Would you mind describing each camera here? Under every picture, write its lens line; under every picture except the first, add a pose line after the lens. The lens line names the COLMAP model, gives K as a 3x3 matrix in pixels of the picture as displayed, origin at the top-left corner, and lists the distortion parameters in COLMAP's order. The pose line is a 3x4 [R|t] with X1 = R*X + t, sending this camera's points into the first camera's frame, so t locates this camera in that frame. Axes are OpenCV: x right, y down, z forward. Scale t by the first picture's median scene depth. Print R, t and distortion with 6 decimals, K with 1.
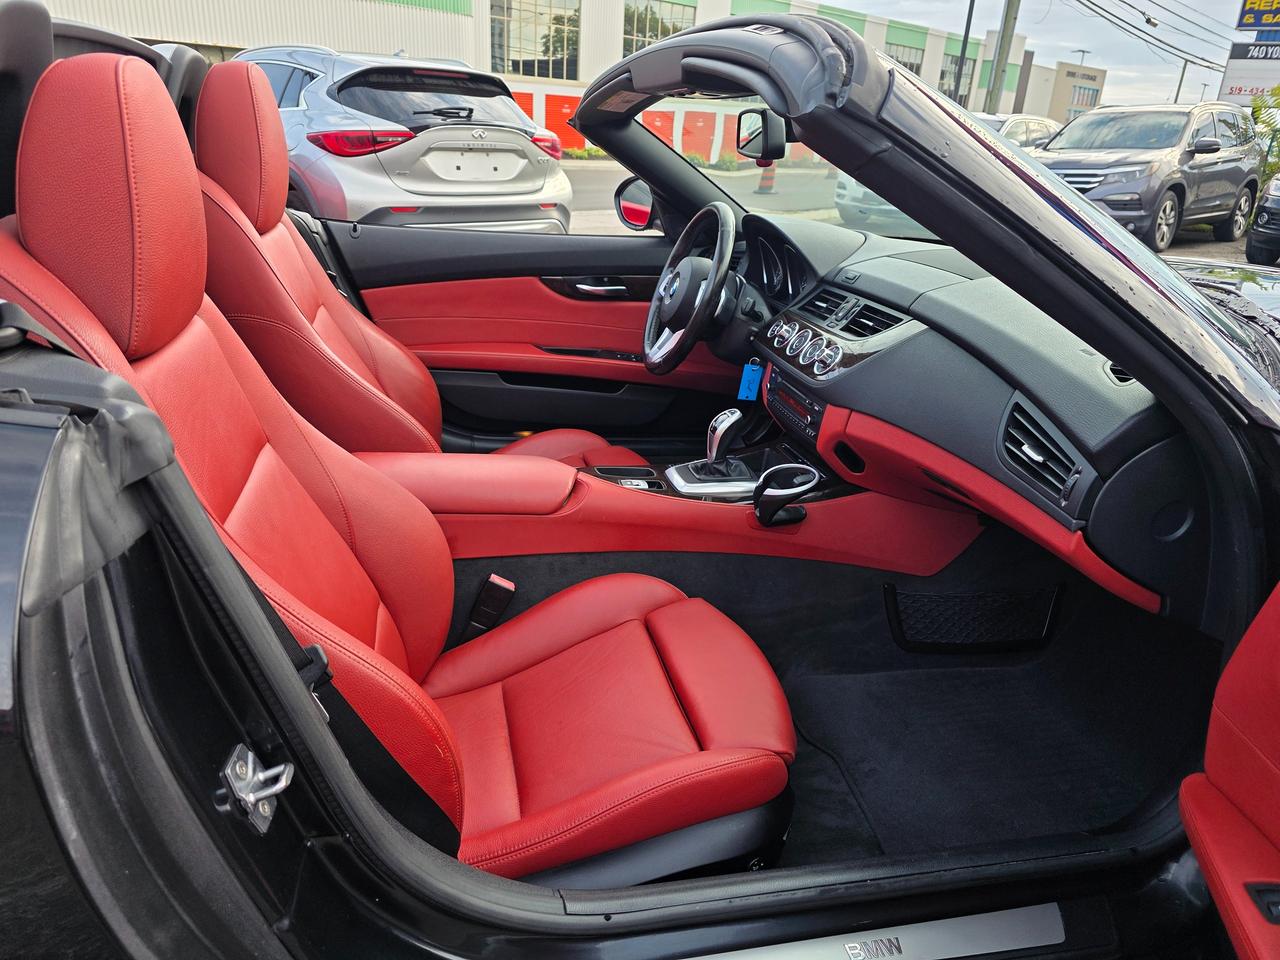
lens RADIAL K [[863.3, 0, 640.0], [0, 863.3, 480.0], [0, 0, 1]] dist [0.056687, -0.050870]
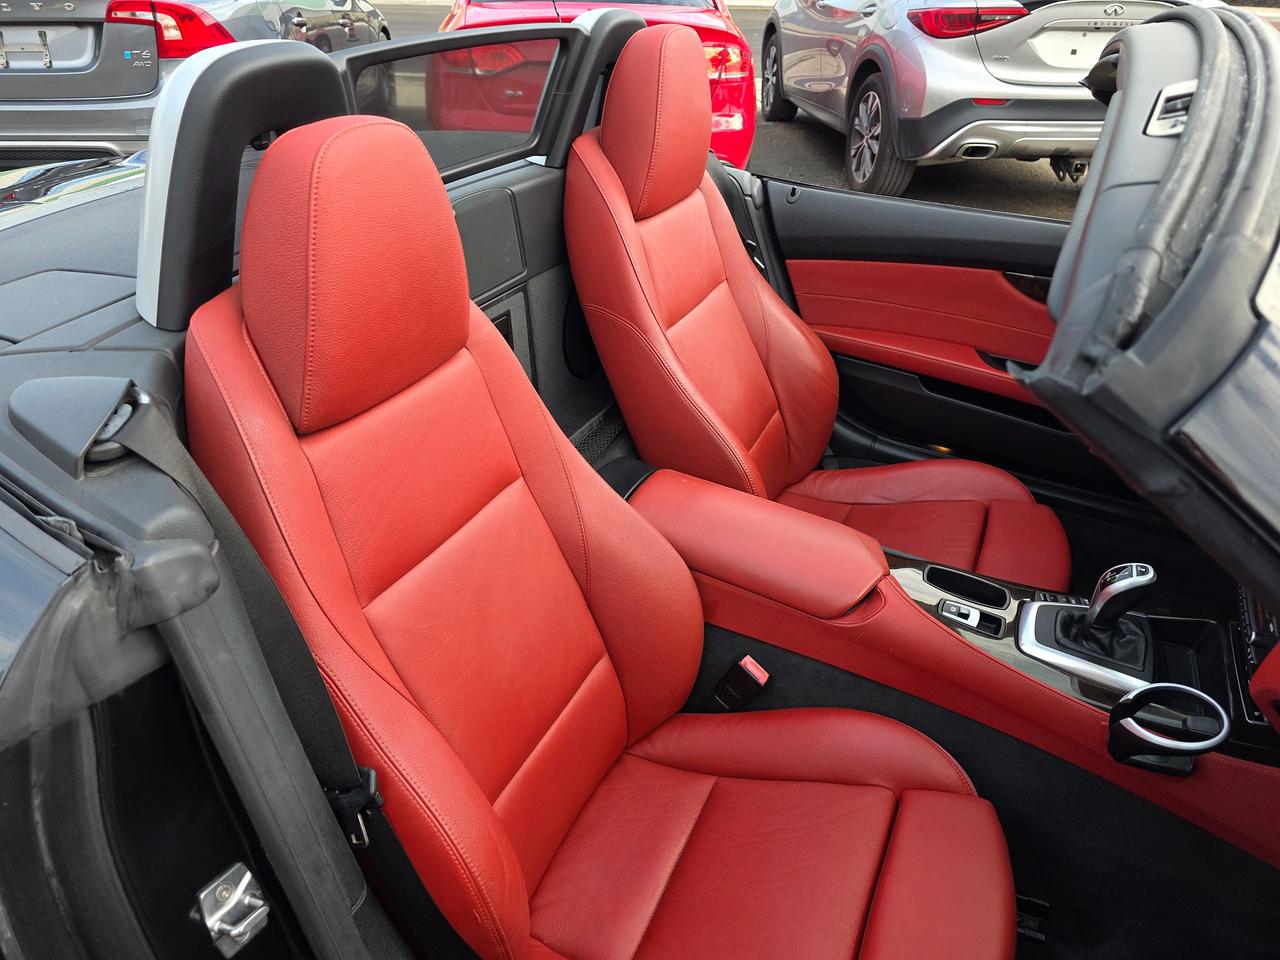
lens RADIAL K [[865.7, 0, 631.0], [0, 865.7, 467.0], [0, 0, 1]] dist [0.055139, -0.052932]
pose [[0.776854, 0.297140, -0.555163, 0.165134], [-0.218259, 0.954067, 0.205230, -0.225559], [0.590645, -0.038264, 0.806024, 0.232500]]
